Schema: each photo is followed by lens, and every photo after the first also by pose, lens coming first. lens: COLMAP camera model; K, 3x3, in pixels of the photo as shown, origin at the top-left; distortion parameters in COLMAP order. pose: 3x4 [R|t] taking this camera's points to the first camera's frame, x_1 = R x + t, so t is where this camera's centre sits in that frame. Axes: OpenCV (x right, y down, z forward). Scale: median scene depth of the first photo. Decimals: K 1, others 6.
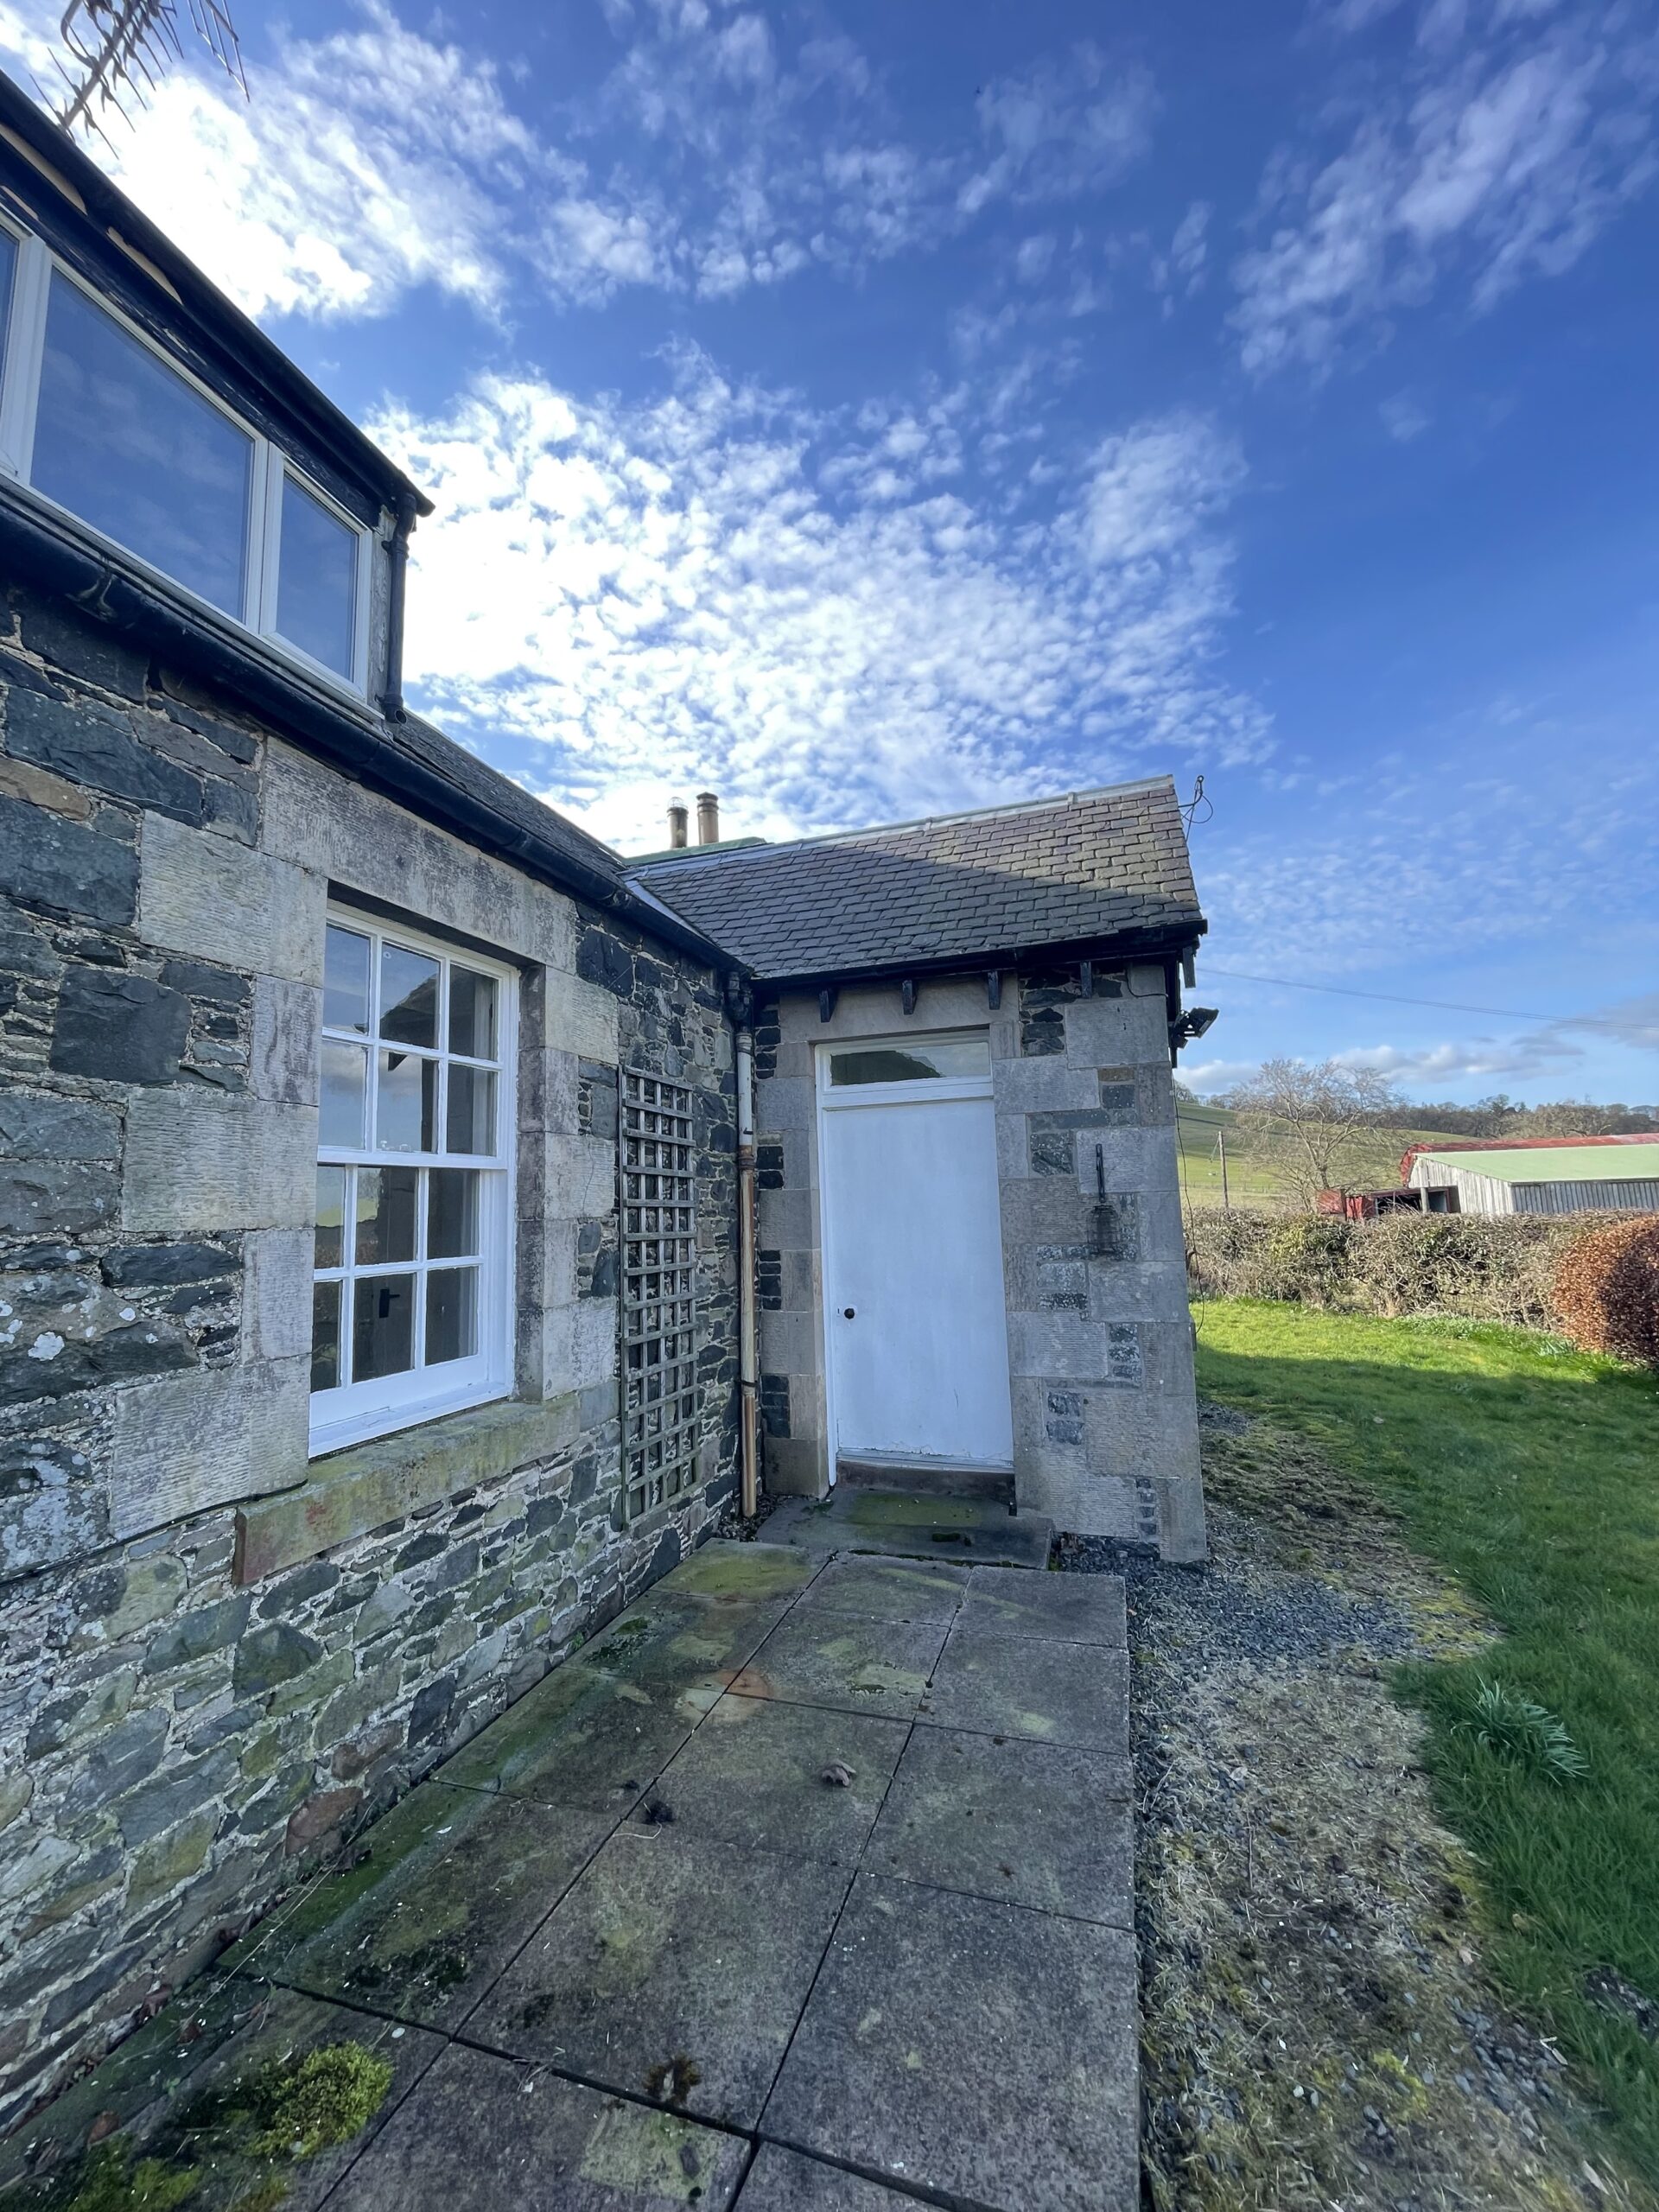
lens RADIAL K [[889.1, 0, 823.3], [0, 889.1, 1104.5], [0, 0, 1]] dist [-0.000851, 0.000123]
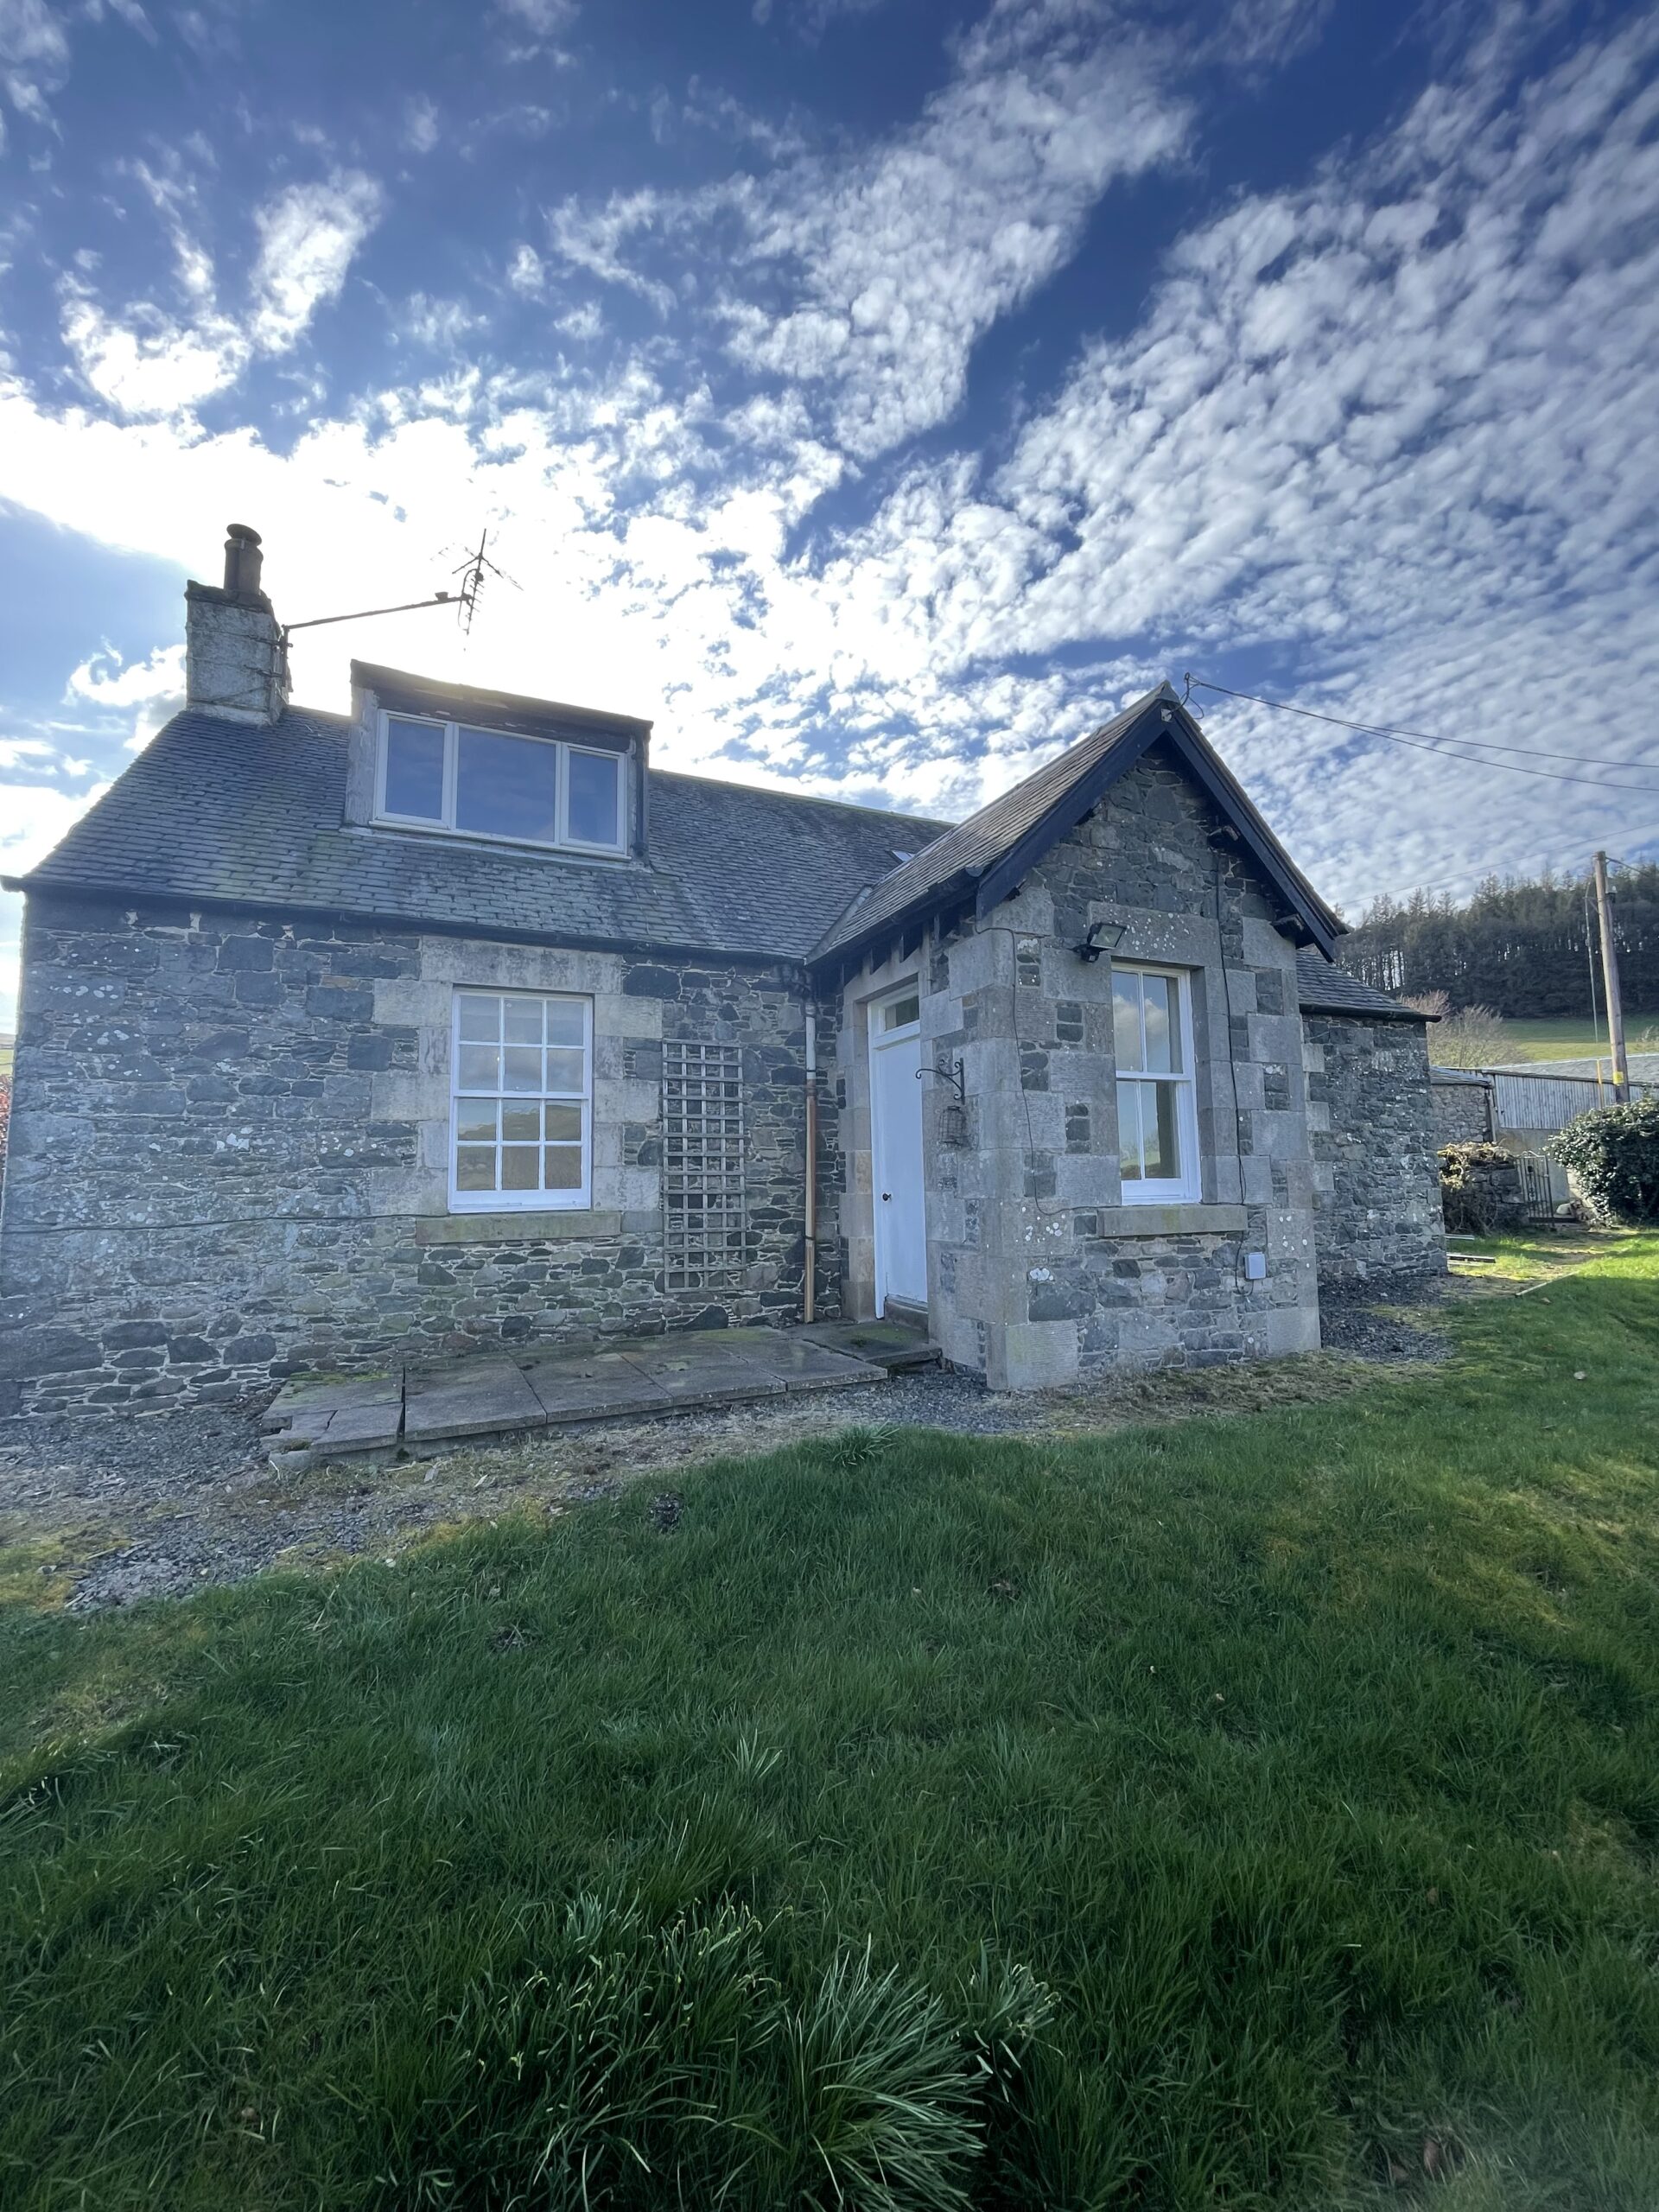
lens RADIAL K [[842.2, 0, 790.9], [0, 842.2, 1101.5], [0, 0, 1]] dist [0.000593, 0.000267]
pose [[0.692194, -0.052499, -0.719800, 1.270868], [0.082698, 0.996551, 0.006843, 0.099596], [0.716958, -0.064263, 0.694148, 0.010446]]
